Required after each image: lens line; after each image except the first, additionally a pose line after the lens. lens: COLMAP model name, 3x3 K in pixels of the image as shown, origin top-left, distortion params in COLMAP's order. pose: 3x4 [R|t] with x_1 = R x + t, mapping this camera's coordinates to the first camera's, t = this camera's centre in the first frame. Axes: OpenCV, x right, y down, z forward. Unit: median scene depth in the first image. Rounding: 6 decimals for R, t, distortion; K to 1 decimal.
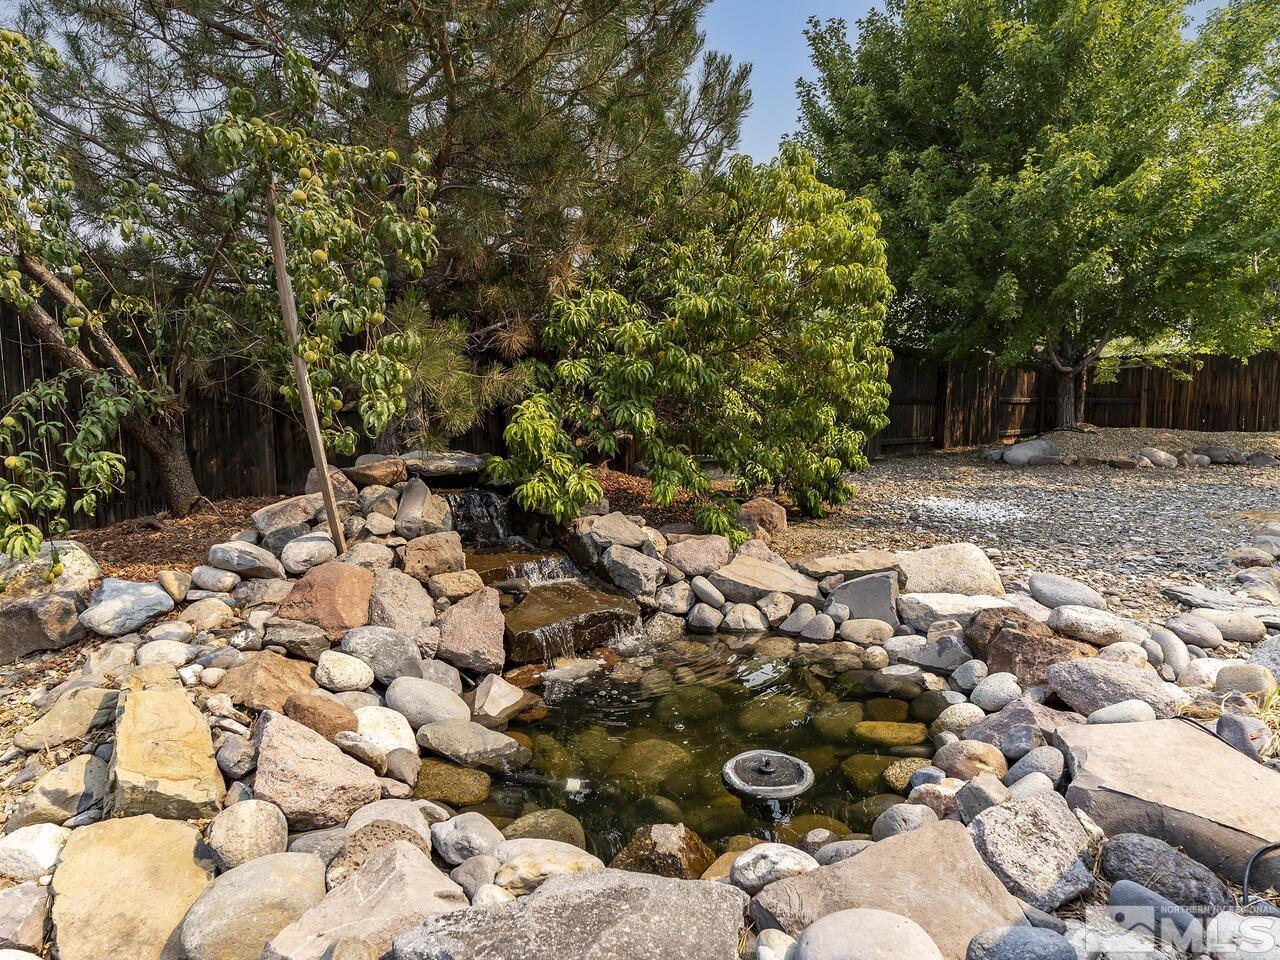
lens RADIAL K [[740.8, 0, 645.9], [0, 740.8, 482.0], [0, 0, 1]] dist [-0.003358, -0.000023]
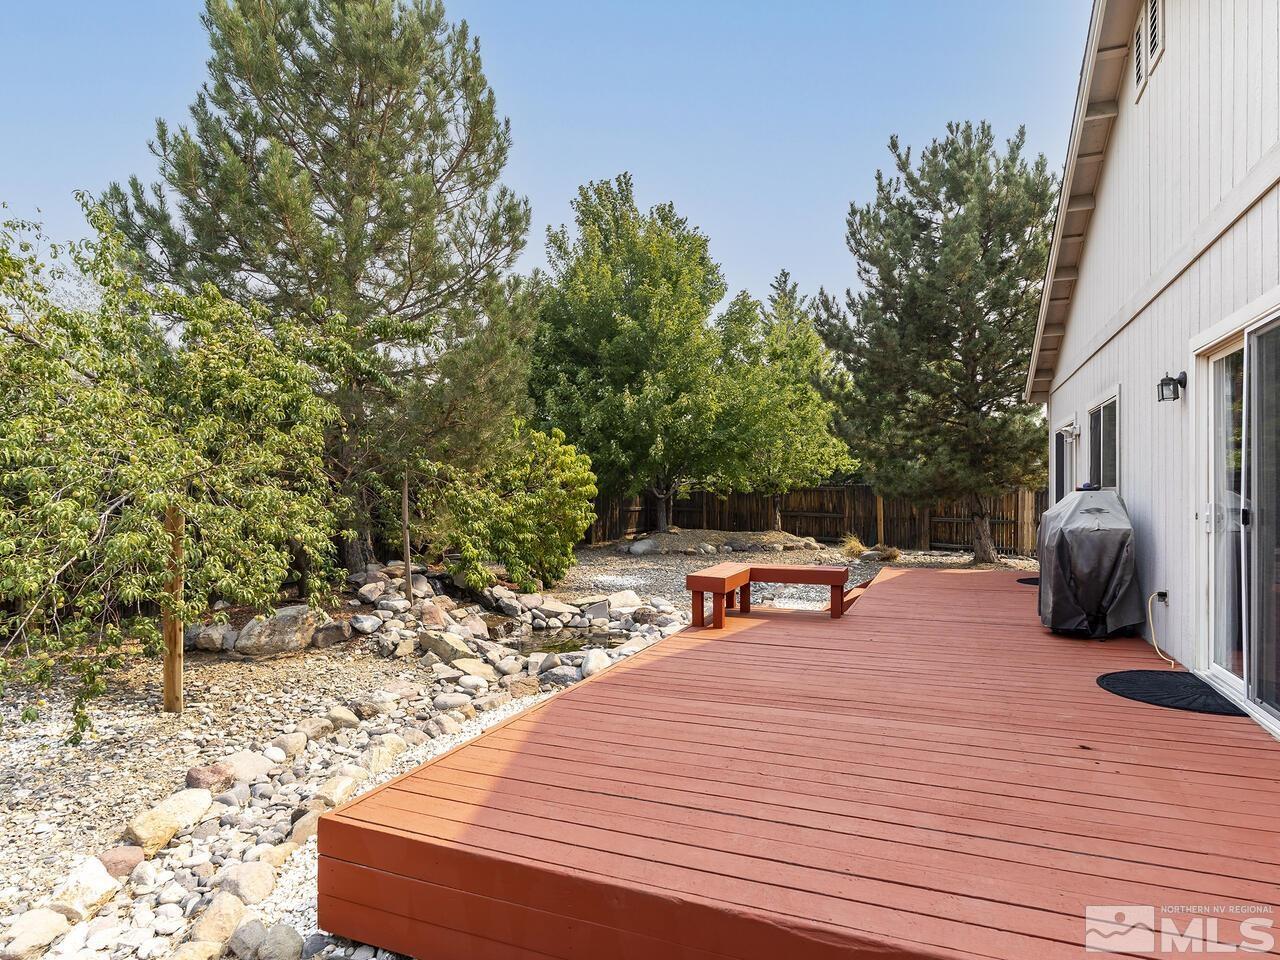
lens RADIAL K [[740.8, 0, 641.6], [0, 740.8, 485.1], [0, 0, 1]] dist [-0.003358, -0.000023]
pose [[0.885437, 0.014111, 0.464546, -0.762368], [0.038585, 0.993856, -0.103733, -0.015398], [-0.463155, 0.109774, 0.879453, -1.395829]]
